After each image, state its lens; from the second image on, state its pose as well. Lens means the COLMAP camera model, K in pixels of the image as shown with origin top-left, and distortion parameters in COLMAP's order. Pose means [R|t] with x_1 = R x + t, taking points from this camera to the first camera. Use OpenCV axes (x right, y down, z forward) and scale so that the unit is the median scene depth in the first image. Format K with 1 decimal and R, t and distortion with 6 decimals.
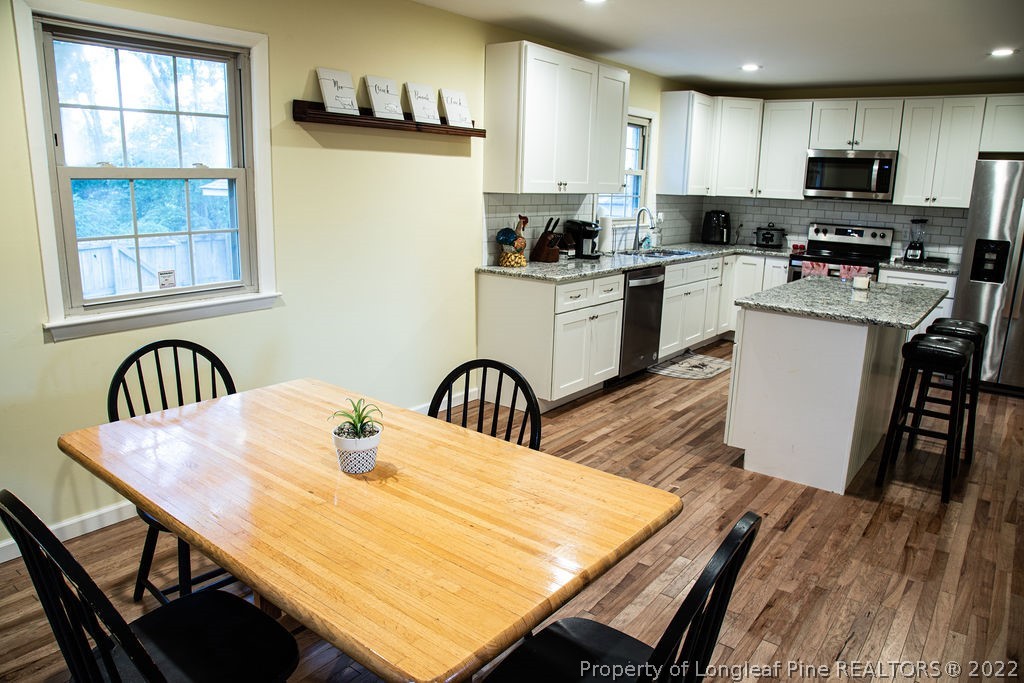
lens RADIAL K [[696.9, 0, 512.0], [0, 696.9, 341.5], [0, 0, 1]] dist [-0.116388, 0.062556]
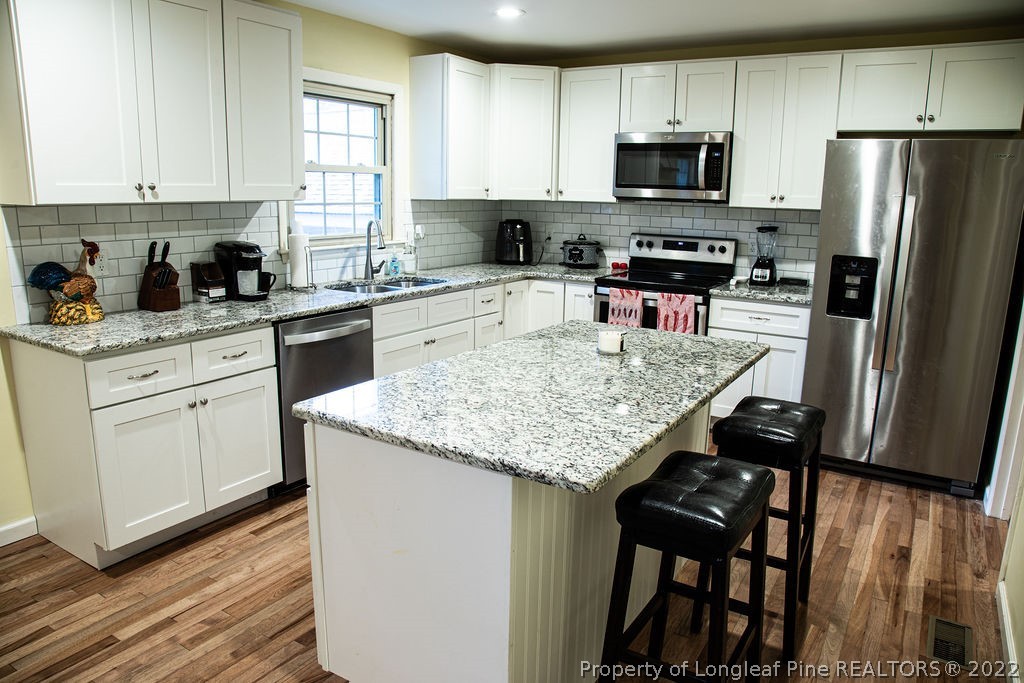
lens RADIAL K [[696.9, 0, 512.0], [0, 696.9, 341.5], [0, 0, 1]] dist [-0.116388, 0.062556]
pose [[0.995586, -0.027841, 0.089634, 0.262137], [0.028951, 0.999519, -0.011097, -0.057484], [-0.089282, 0.013642, 0.995913, 0.290110]]
